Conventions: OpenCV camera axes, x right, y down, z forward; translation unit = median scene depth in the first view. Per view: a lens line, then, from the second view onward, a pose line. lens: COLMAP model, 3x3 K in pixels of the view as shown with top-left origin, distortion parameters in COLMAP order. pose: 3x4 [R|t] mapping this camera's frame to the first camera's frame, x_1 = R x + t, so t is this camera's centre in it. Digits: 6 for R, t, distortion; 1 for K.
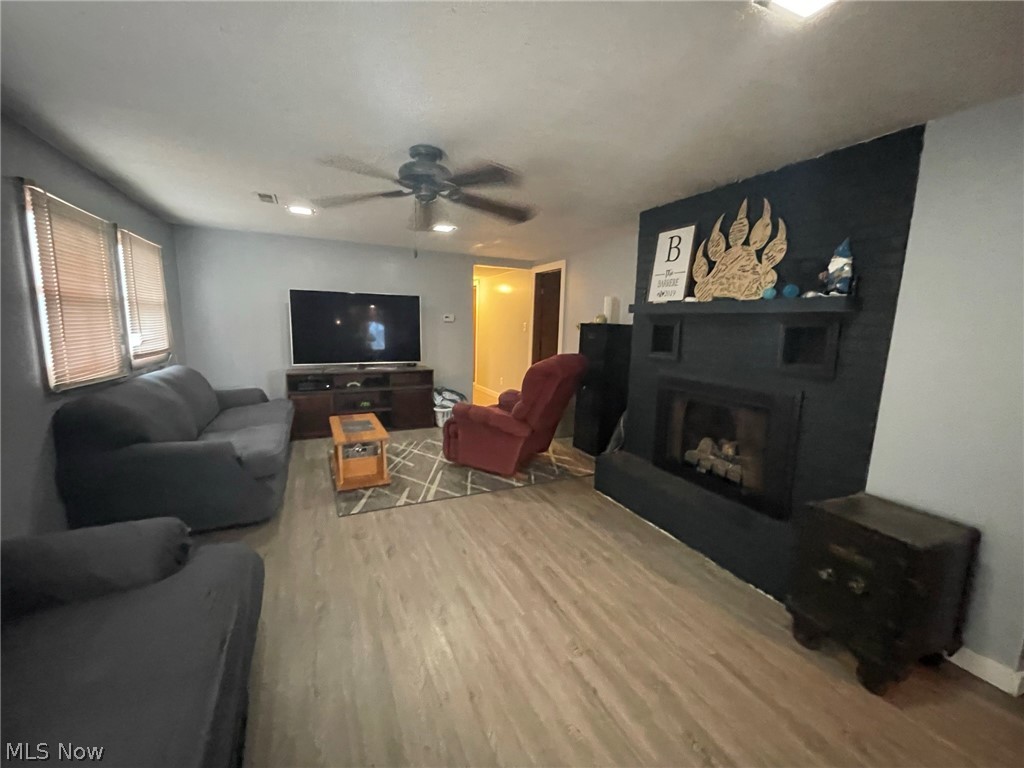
lens RADIAL K [[413.4, 0, 509.3], [0, 413.4, 379.8], [0, 0, 1]] dist [-0.005708, 0.001248]
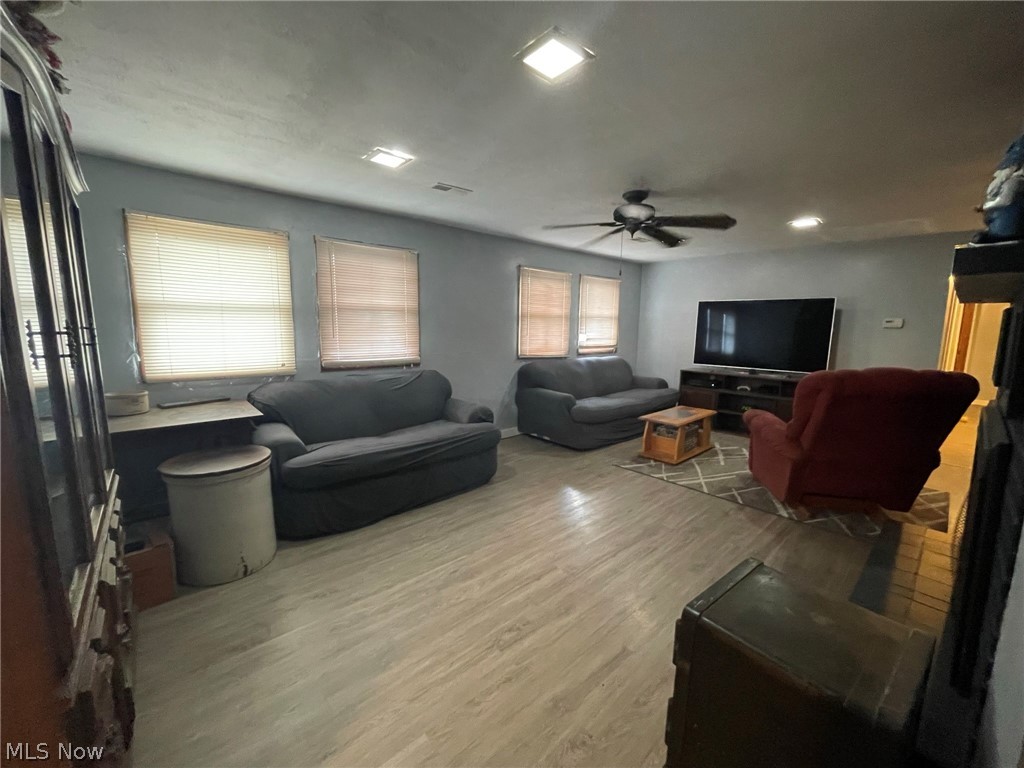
lens RADIAL K [[413.4, 0, 510.9], [0, 413.4, 385.3], [0, 0, 1]] dist [-0.005708, 0.001248]
pose [[0.287016, 0.122752, -0.950028, 0.677442], [-0.138616, 0.986639, 0.085605, -0.005354], [0.947844, 0.107119, 0.300197, 0.192762]]
